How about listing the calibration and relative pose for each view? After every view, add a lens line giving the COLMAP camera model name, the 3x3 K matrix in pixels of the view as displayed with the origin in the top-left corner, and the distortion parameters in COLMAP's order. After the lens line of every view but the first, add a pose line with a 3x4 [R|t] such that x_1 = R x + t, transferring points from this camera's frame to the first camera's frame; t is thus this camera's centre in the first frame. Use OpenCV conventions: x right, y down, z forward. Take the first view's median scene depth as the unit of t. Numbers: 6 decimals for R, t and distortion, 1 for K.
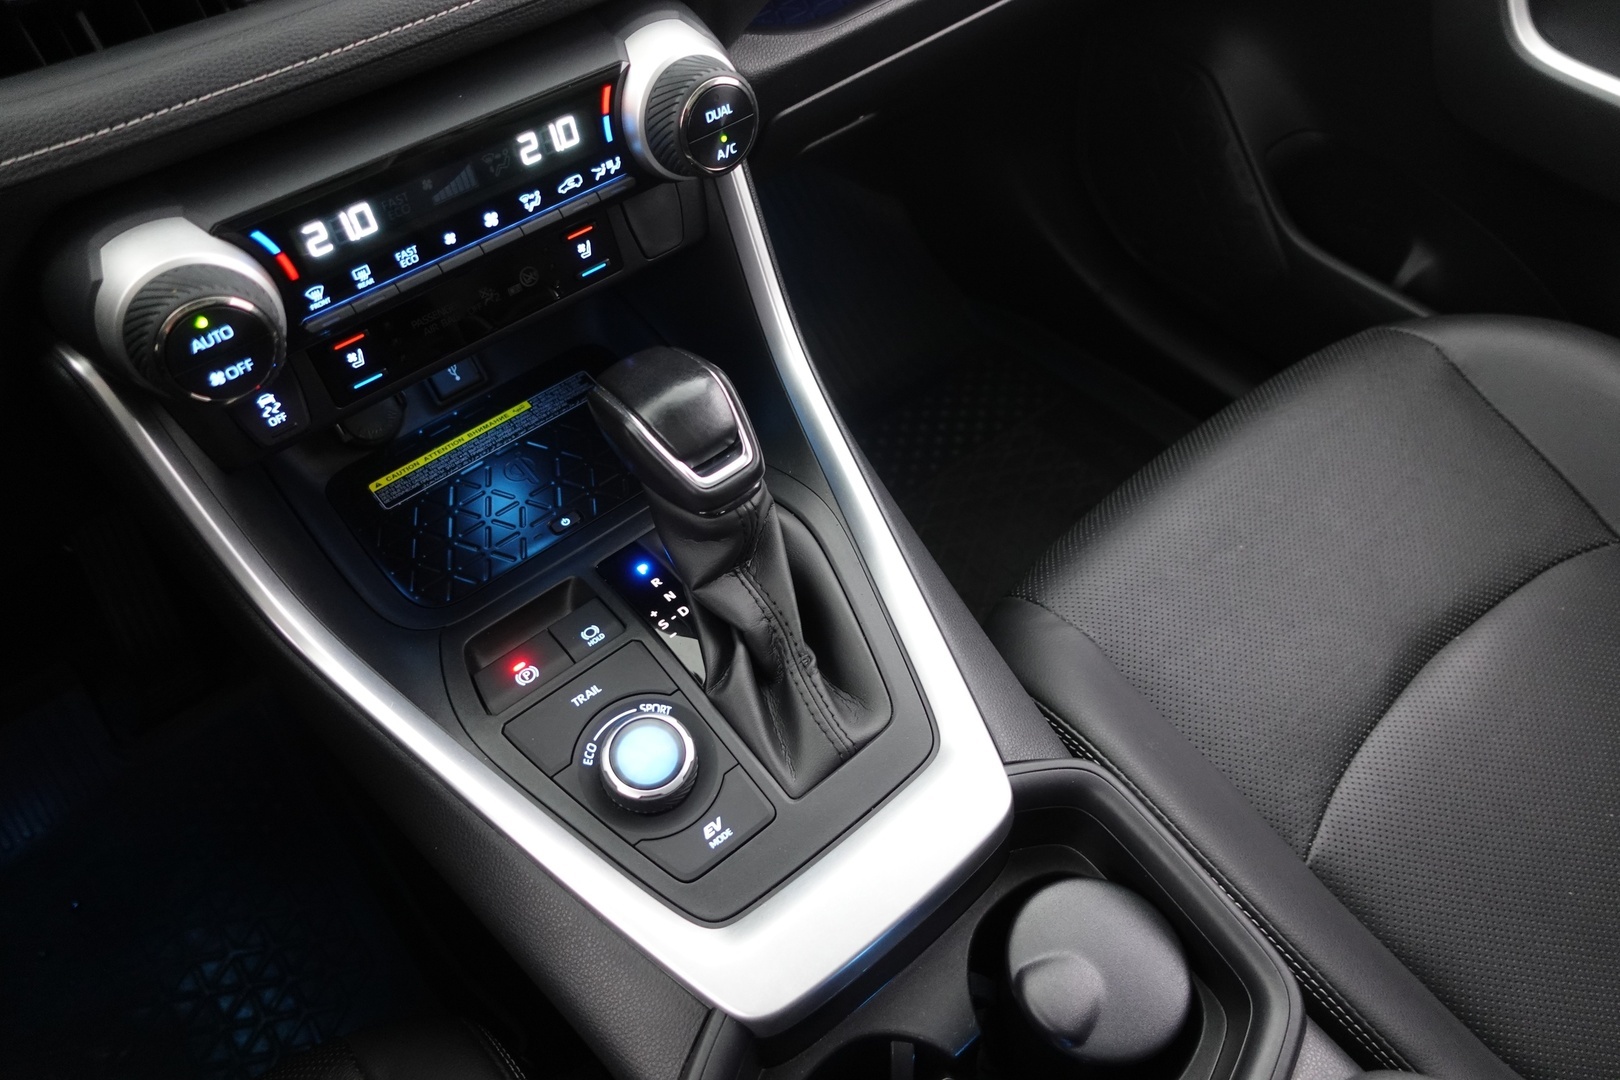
lens RADIAL K [[1062.7, 0, 799.5], [0, 1062.7, 532.7], [0, 0, 1]] dist [-0.031878, 0.013406]
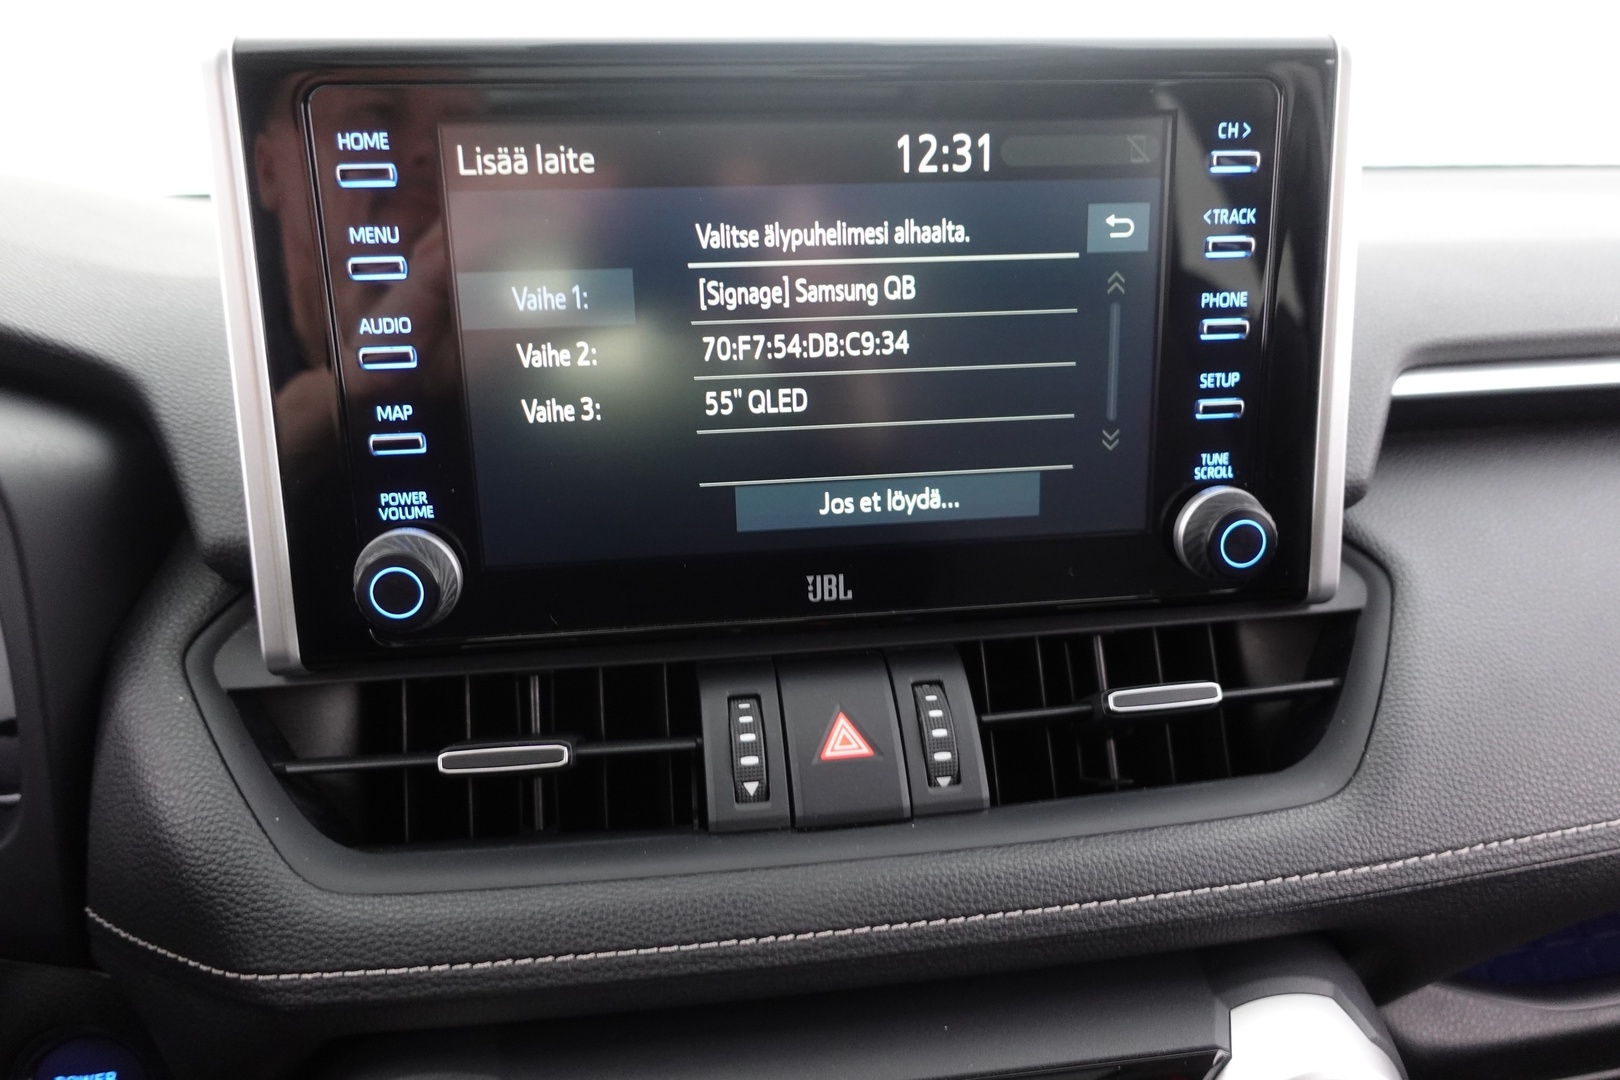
lens RADIAL K [[1062.7, 0, 812.8], [0, 1062.7, 545.2], [0, 0, 1]] dist [-0.031878, 0.013406]
pose [[0.842561, 0.173004, -0.510060, -0.107186], [-0.414978, 0.812212, -0.410007, -0.339270], [0.343343, 0.557119, 0.756130, 0.305403]]
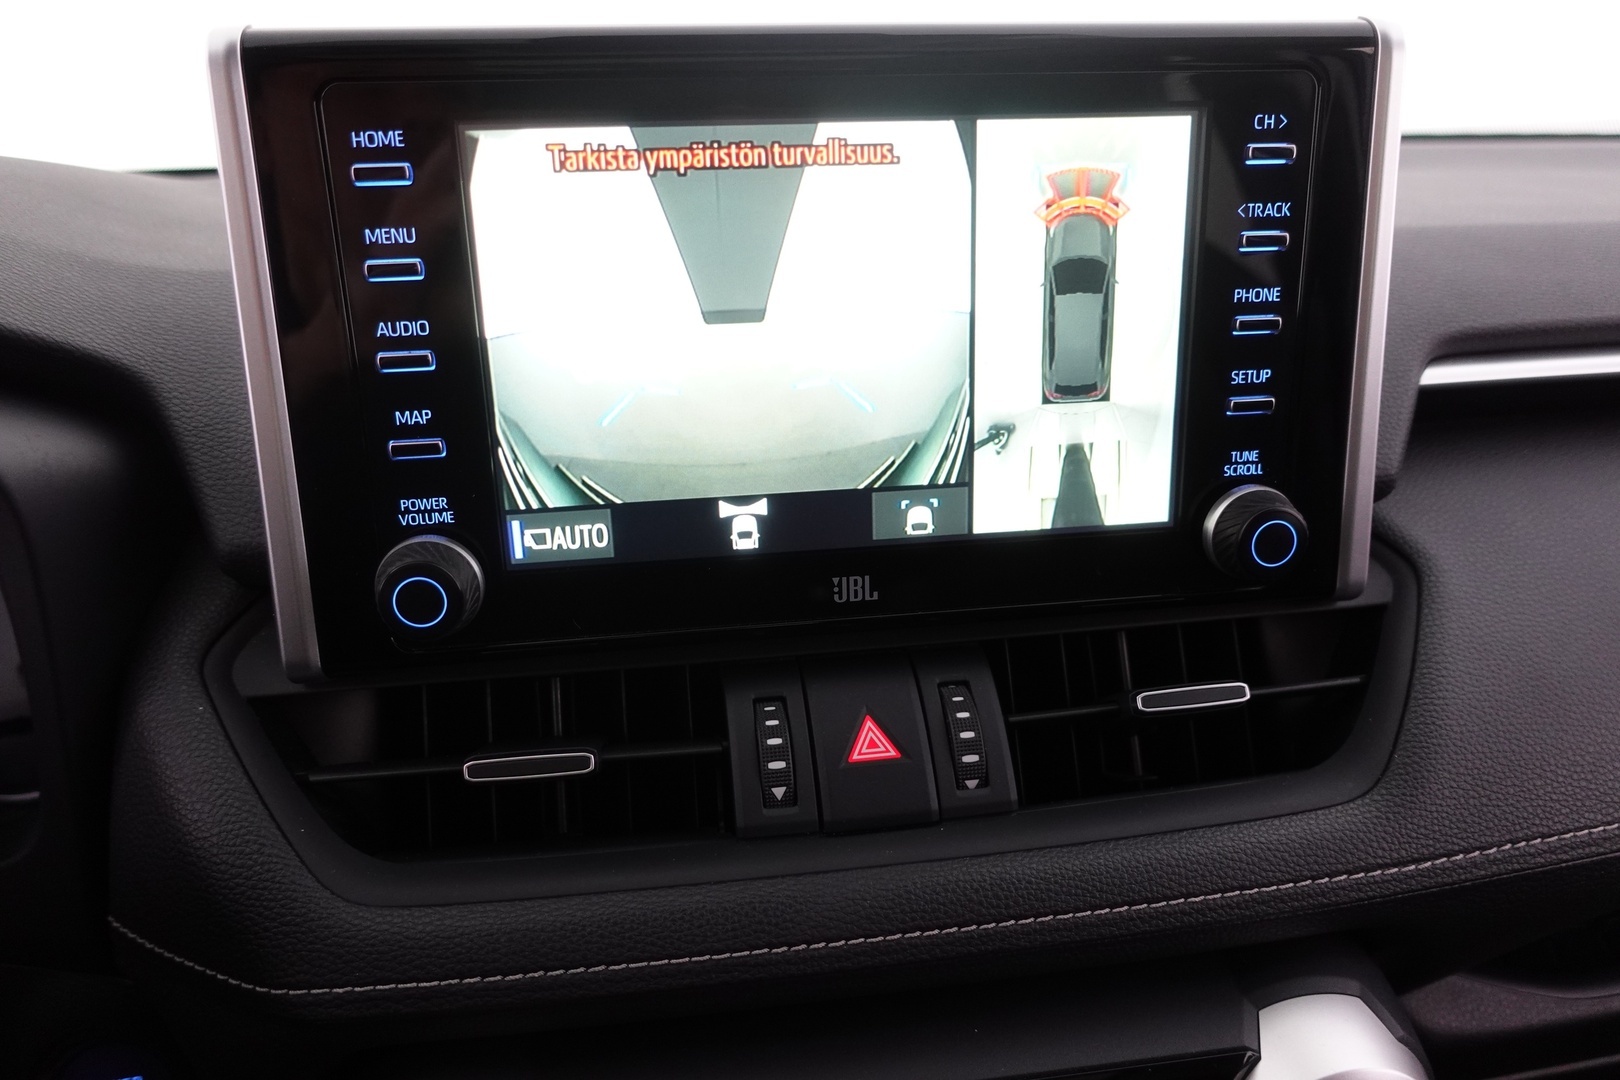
lens RADIAL K [[1062.7, 0, 808.1], [0, 1062.7, 540.1], [0, 0, 1]] dist [-0.031878, 0.013406]
pose [[0.846525, 0.185445, -0.499005, -0.135742], [-0.408262, 0.827714, -0.384983, -0.355125], [0.341639, 0.529623, 0.776391, 0.290499]]
